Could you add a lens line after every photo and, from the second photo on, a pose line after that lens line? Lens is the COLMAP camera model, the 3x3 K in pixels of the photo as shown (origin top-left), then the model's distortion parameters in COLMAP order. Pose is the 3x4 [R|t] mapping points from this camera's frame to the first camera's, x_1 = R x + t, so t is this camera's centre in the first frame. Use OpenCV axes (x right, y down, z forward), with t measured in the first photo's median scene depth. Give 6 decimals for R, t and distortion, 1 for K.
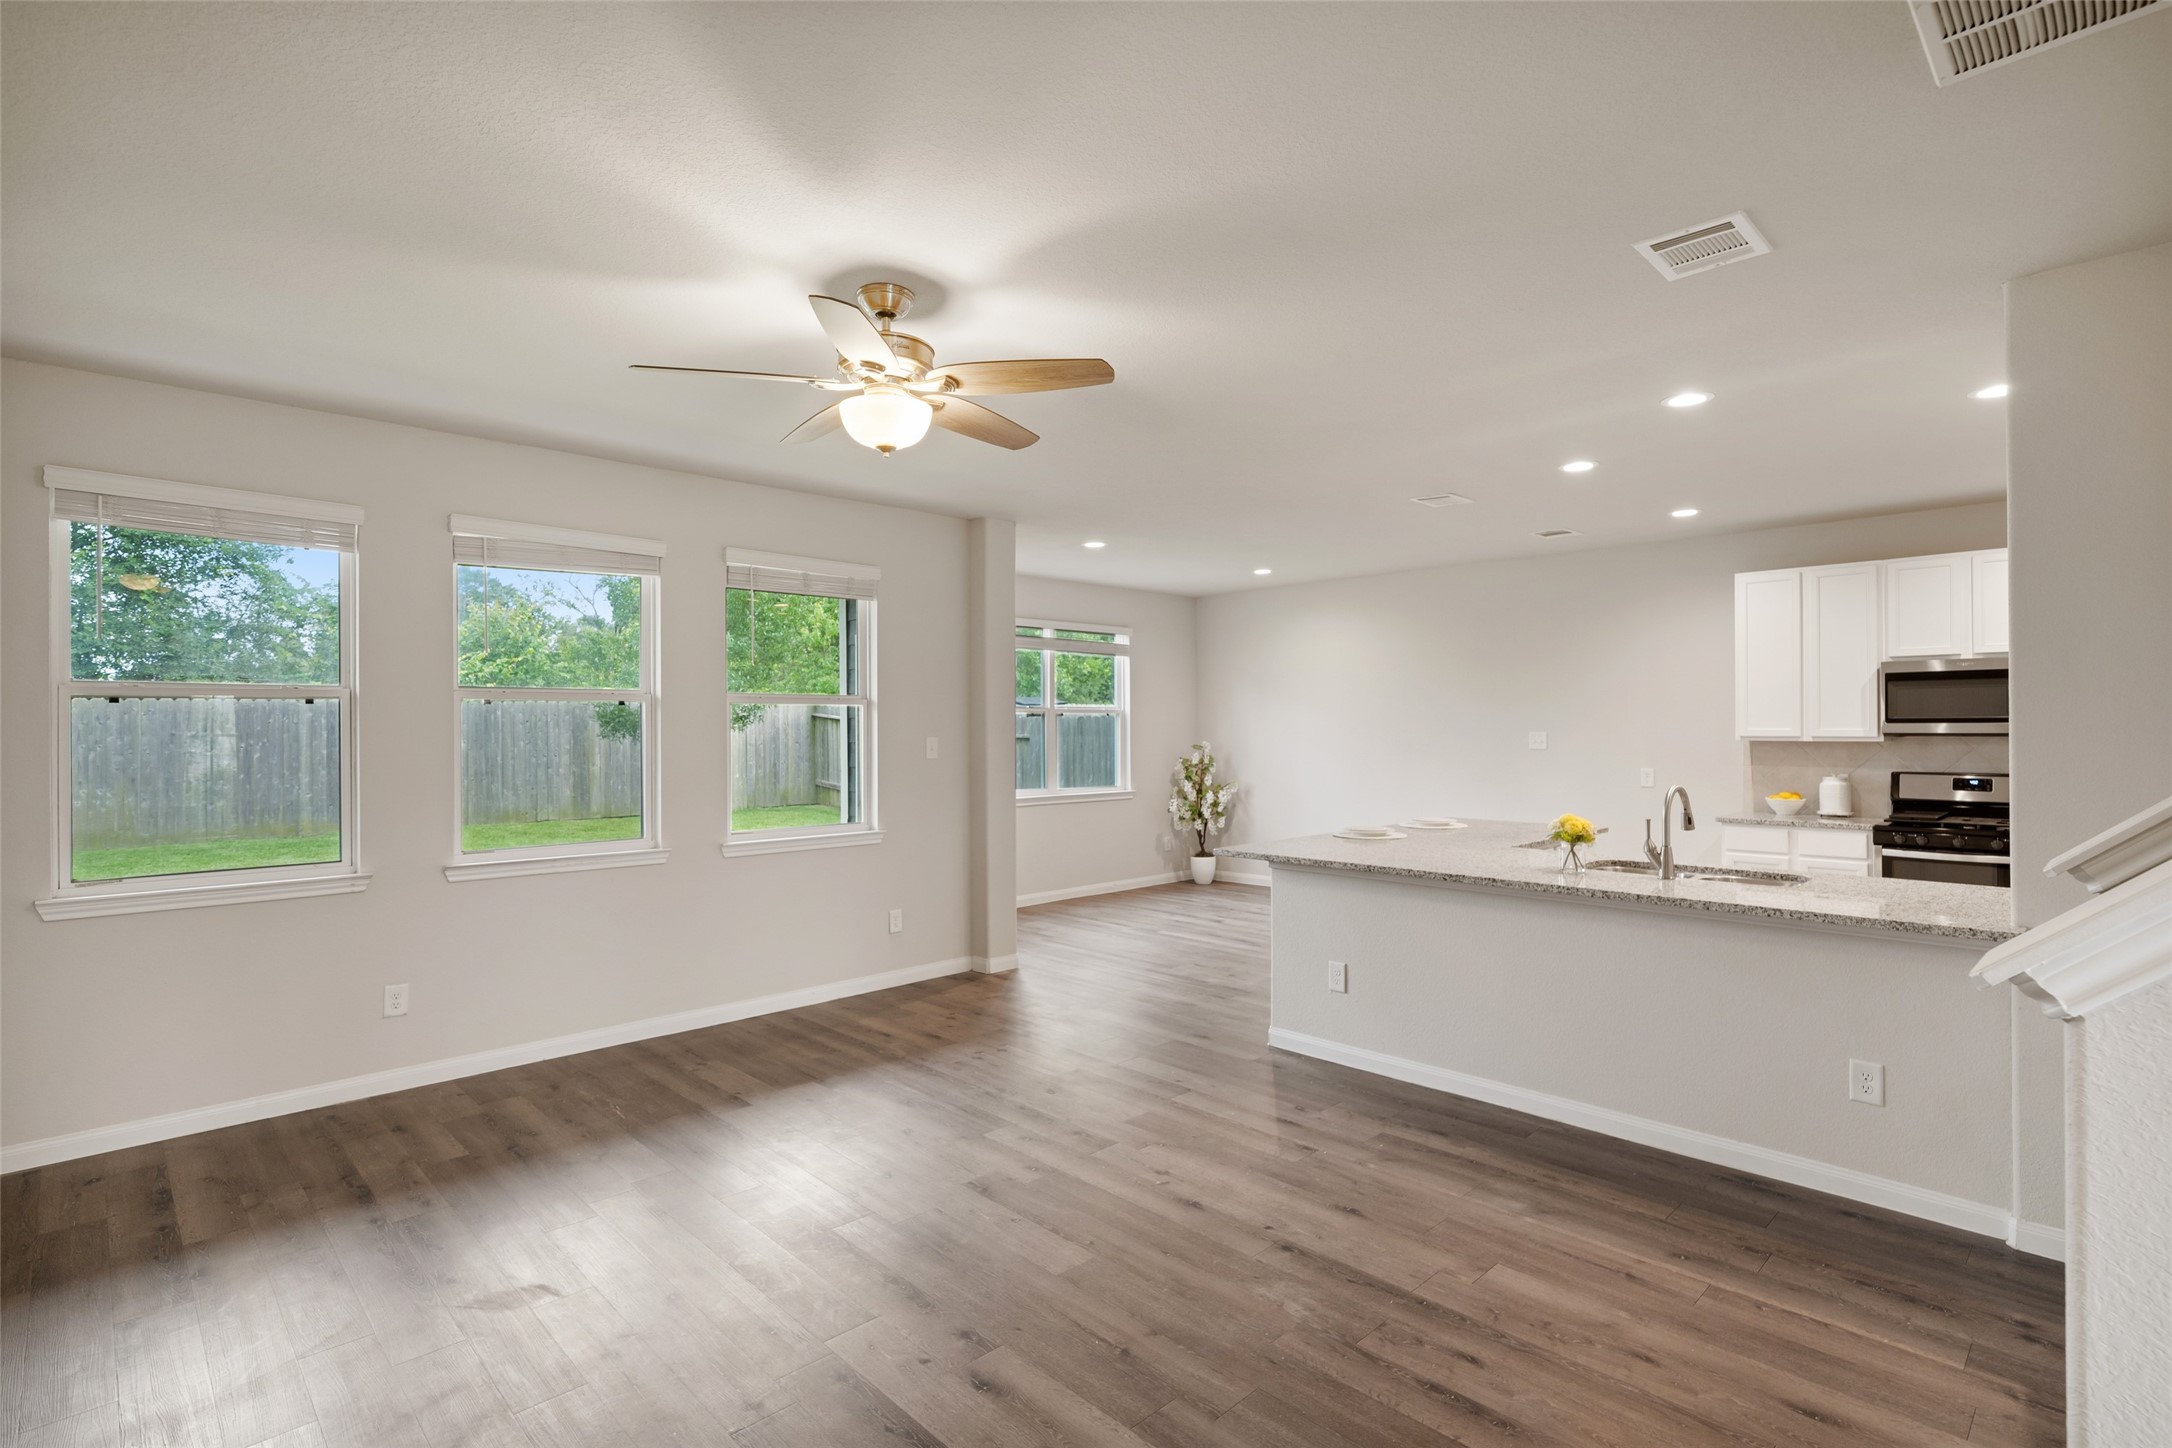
lens RADIAL K [[1053.3, 0, 1085.7], [0, 1053.3, 720.3], [0, 0, 1]] dist [0.001810, 0.000779]
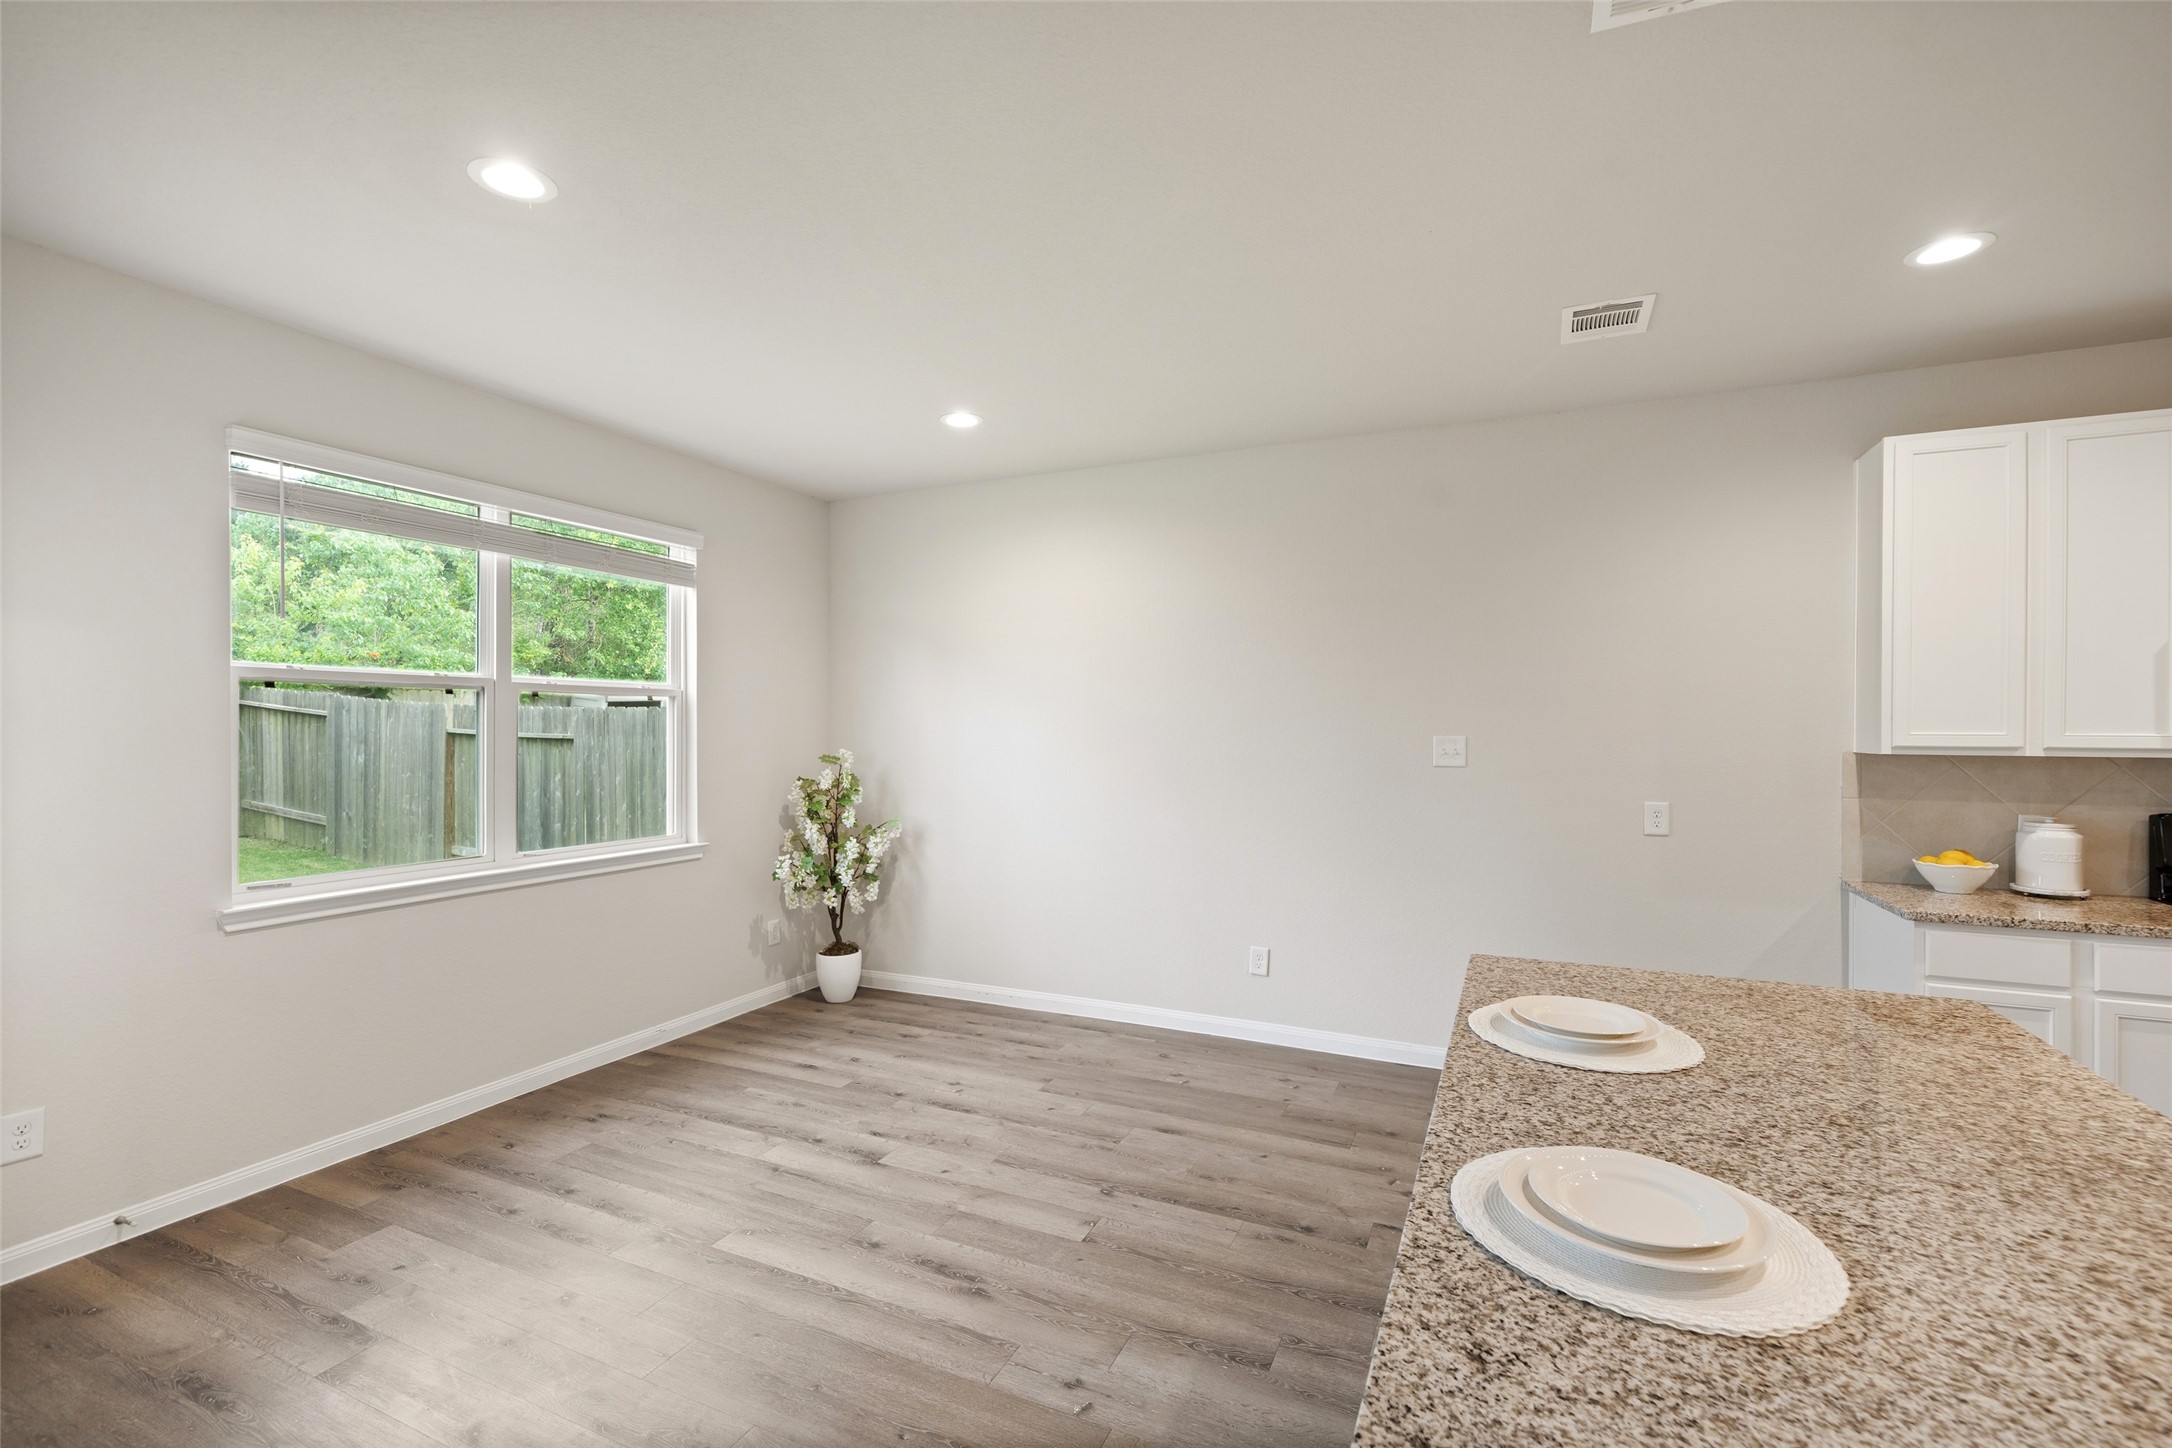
lens RADIAL K [[945.9, 0, 1083.7], [0, 945.9, 729.6], [0, 0, 1]] dist [-0.001451, 0.000319]
pose [[0.934810, 0.005027, 0.355113, 0.081529], [-0.008461, 0.999931, 0.008117, 0.006736], [-0.355048, -0.010593, 0.934788, 0.731994]]
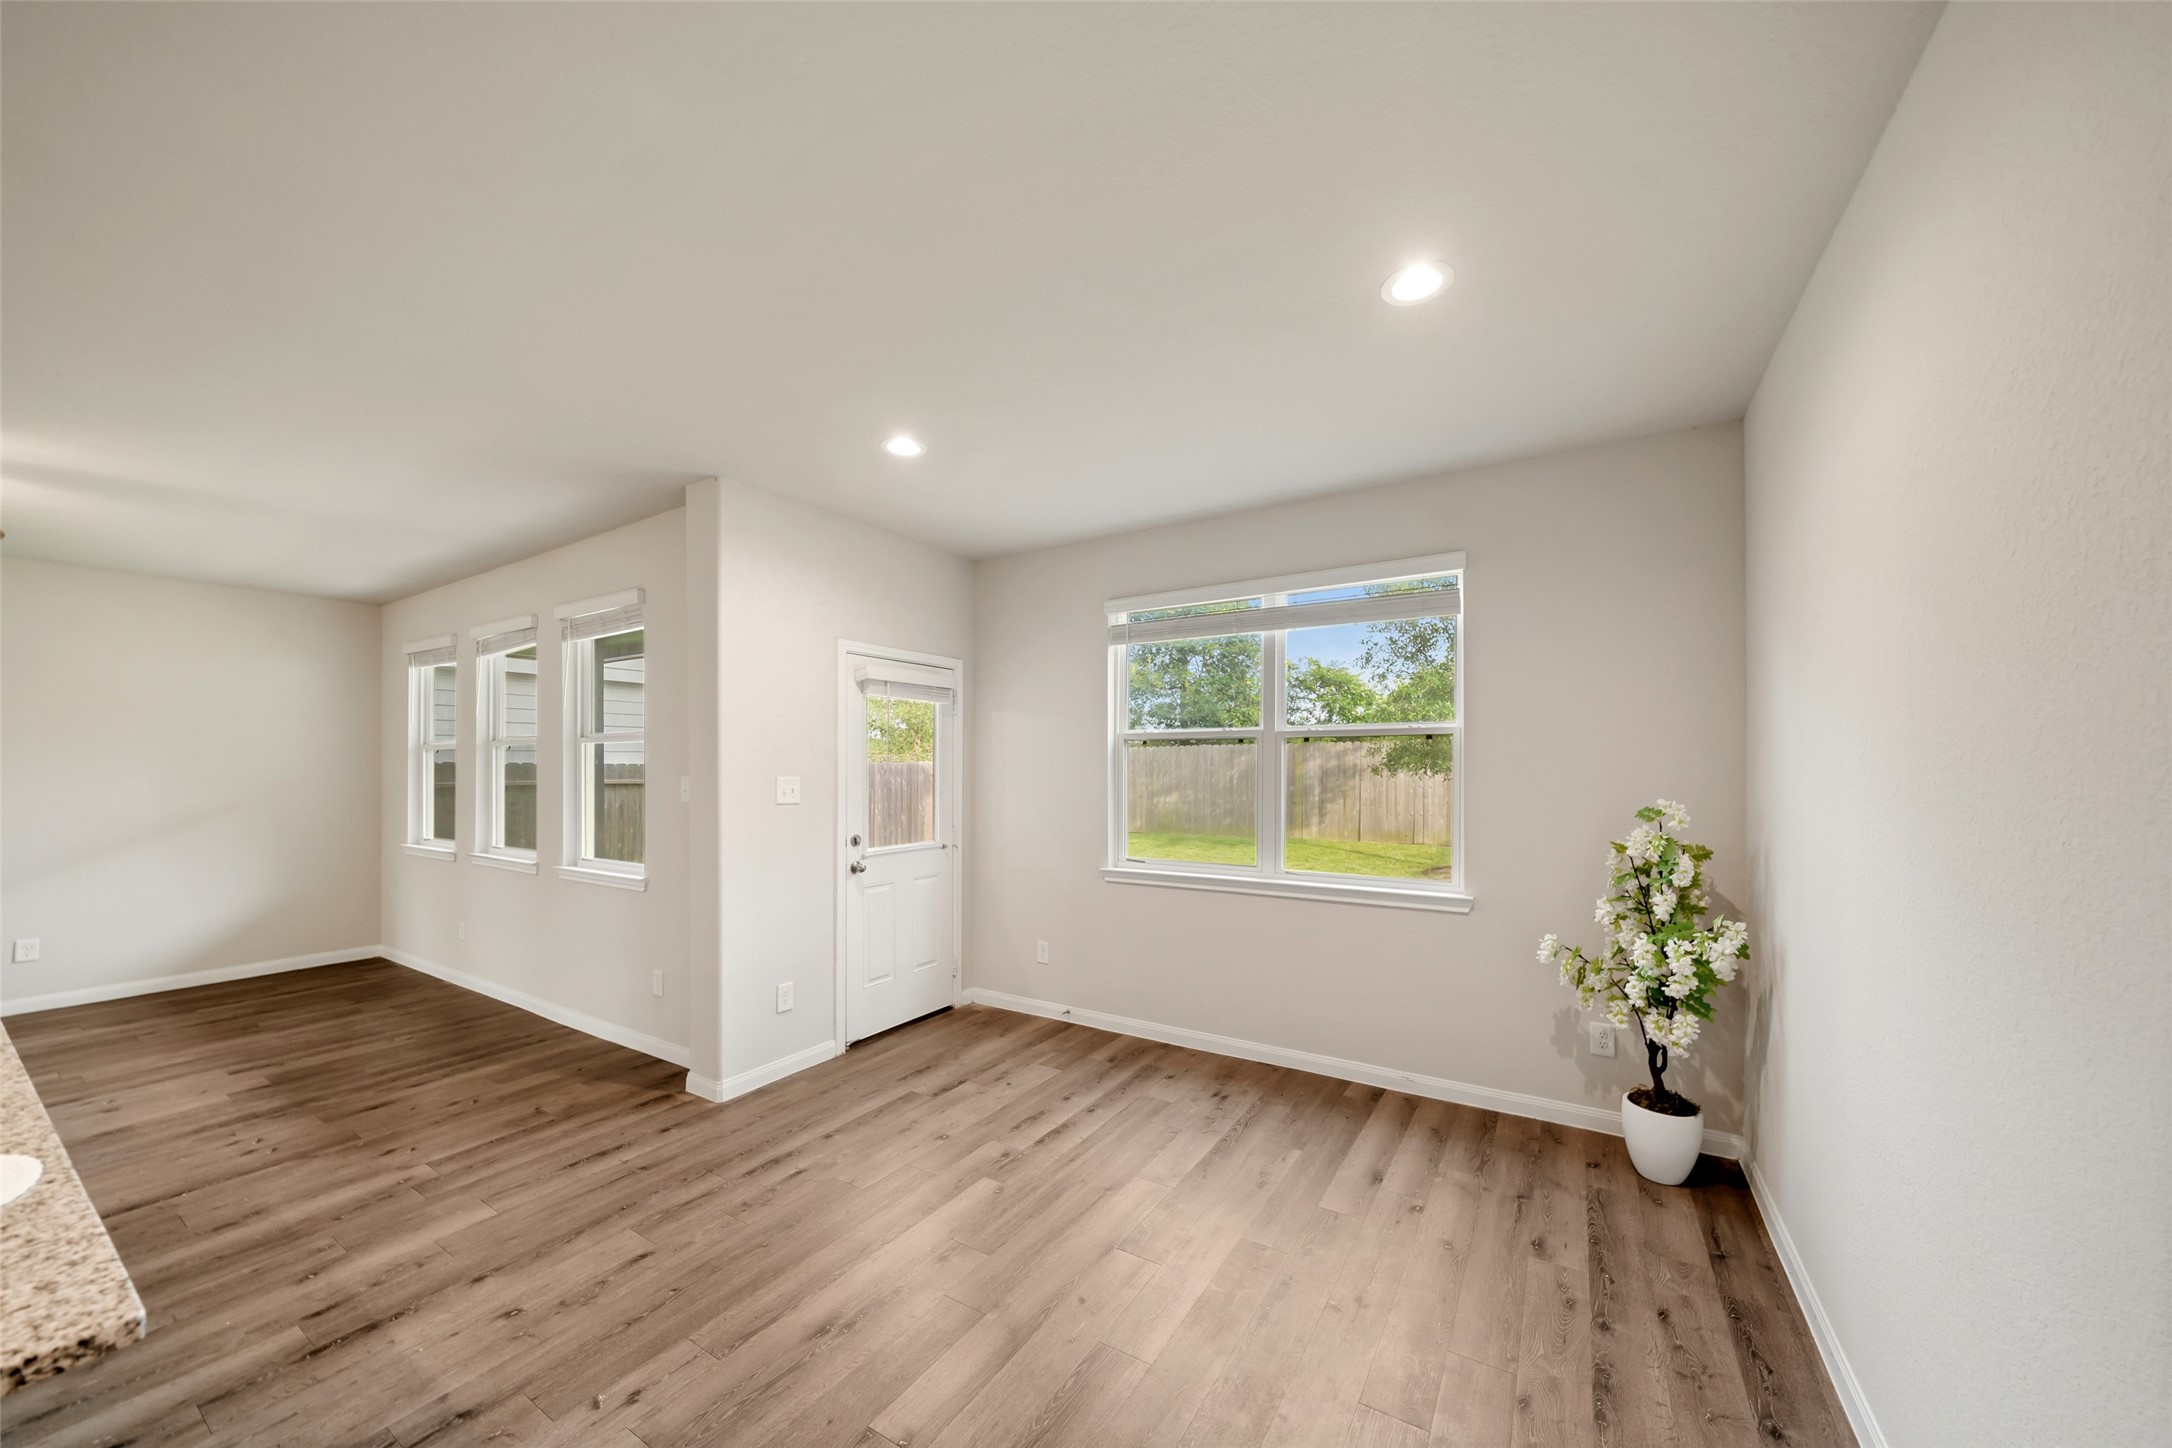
lens RADIAL K [[764.7, 0, 1107.7], [0, 764.7, 776.7], [0, 0, 1]] dist [-0.006581, 0.000470]
pose [[0.245605, 0.016143, -0.969236, 0.497738], [0.008361, 0.999789, 0.018770, 0.007805], [0.969334, -0.012714, 0.245418, 1.135924]]
